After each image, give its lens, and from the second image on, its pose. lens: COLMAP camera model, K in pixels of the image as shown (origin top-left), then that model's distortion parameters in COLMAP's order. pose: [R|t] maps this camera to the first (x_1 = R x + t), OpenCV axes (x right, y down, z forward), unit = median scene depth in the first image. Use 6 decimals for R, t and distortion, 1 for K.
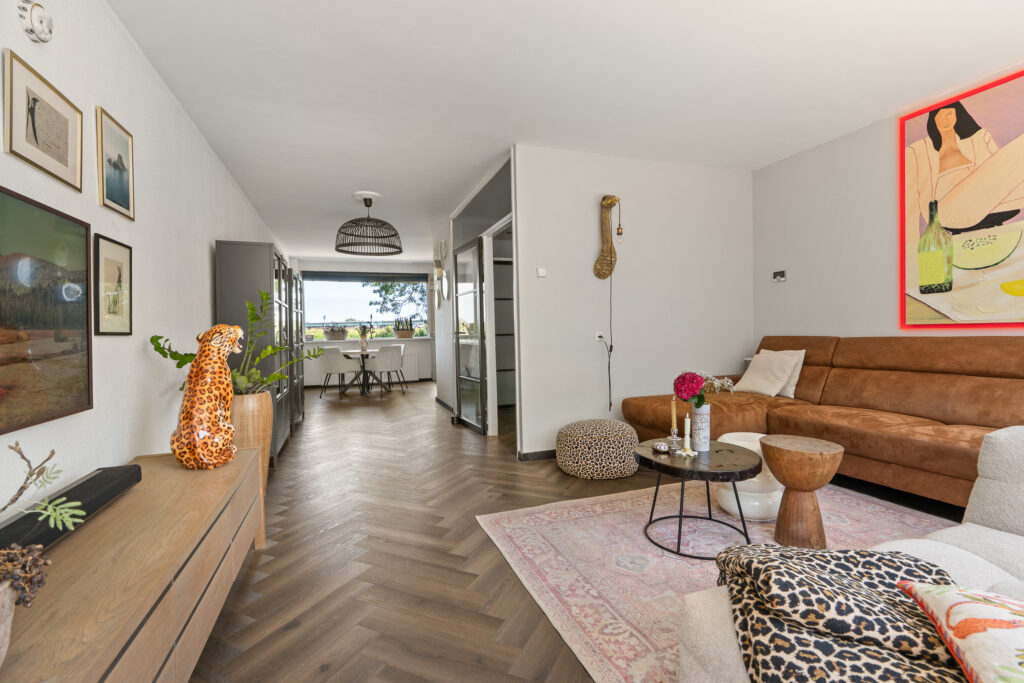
lens RADIAL K [[466.5, 0, 512.2], [0, 466.5, 337.2], [0, 0, 1]] dist [-0.002849, -0.000248]
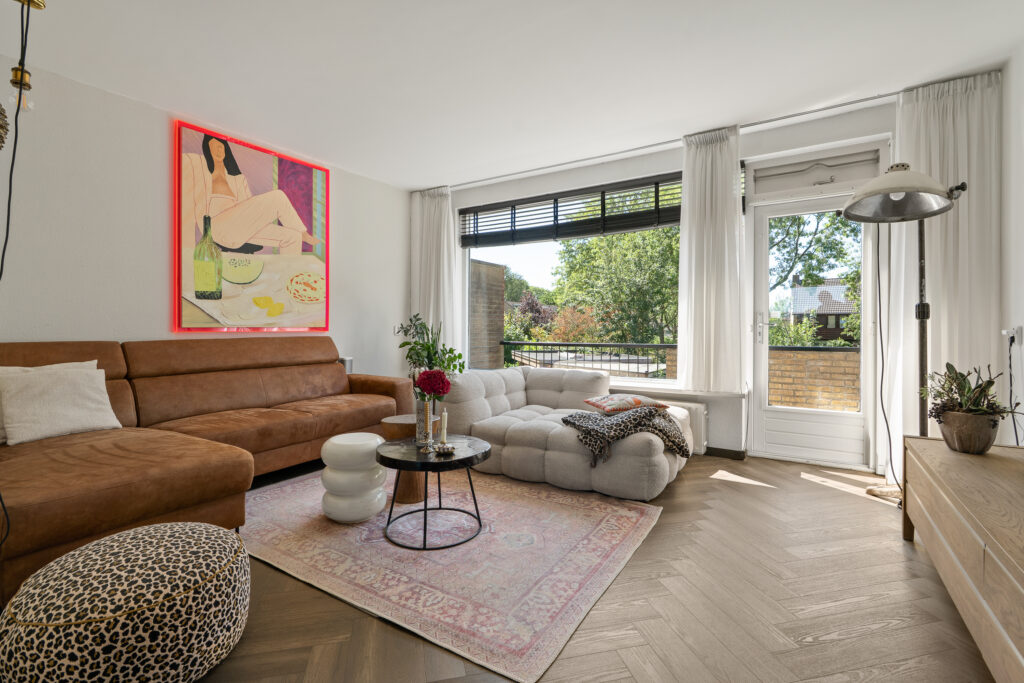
lens RADIAL K [[466.5, 0, 508.9], [0, 466.5, 325.4], [0, 0, 1]] dist [-0.002849, -0.000248]
pose [[-0.609603, 0.026633, 0.792260, -0.255036], [0.026998, 0.999553, -0.012828, -0.000034], [-0.792247, 0.013570, -0.610049, 0.711985]]
